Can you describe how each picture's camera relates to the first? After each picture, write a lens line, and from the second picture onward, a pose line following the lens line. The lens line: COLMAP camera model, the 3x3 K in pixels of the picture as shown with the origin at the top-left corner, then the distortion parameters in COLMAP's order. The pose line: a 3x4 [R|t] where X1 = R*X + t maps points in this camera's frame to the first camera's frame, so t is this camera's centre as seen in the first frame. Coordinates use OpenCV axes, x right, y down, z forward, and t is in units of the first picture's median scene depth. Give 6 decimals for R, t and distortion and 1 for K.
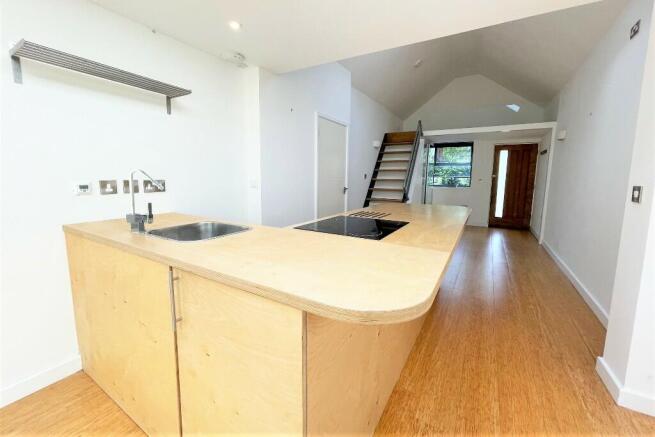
lens RADIAL K [[268.5, 0, 328.7], [0, 268.5, 208.7], [0, 0, 1]] dist [-0.000101, 0.000049]
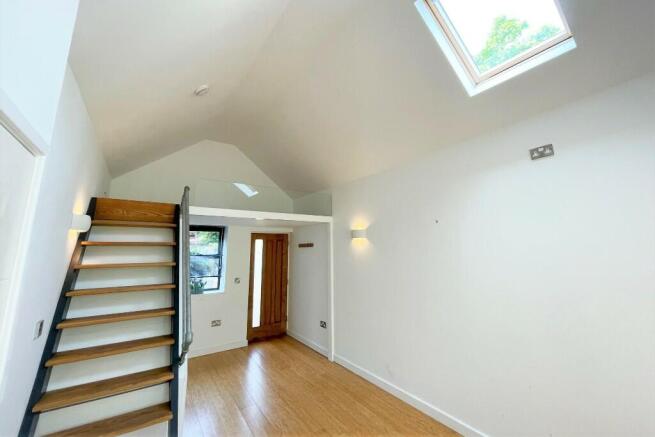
lens RADIAL K [[268.7, 0, 327.6], [0, 268.7, 198.2], [0, 0, 1]] dist [-0.000293, -0.000043]
pose [[0.415274, 0.151602, 0.896975, -0.021041], [0.124531, 0.967260, -0.221136, -0.136493], [-0.901132, 0.203533, 0.382799, 0.486943]]
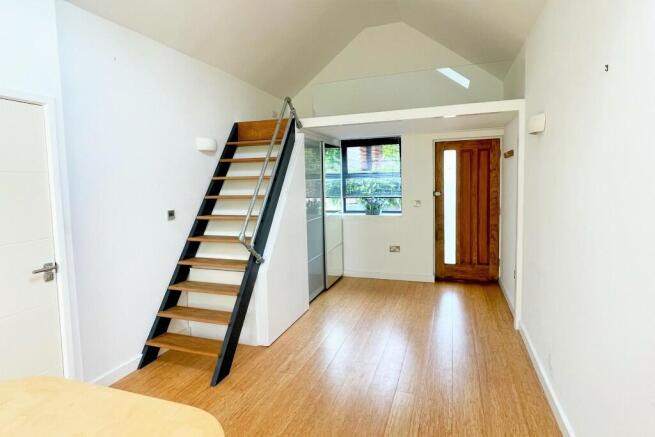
lens RADIAL K [[360.9, 0, 326.3], [0, 360.9, 206.9], [0, 0, 1]] dist [-0.000161, -0.000333]
pose [[0.981331, -0.051641, 0.185266, 0.247077], [0.059968, 0.997413, -0.039628, -0.082112], [-0.182740, 0.049998, 0.981889, 0.293955]]
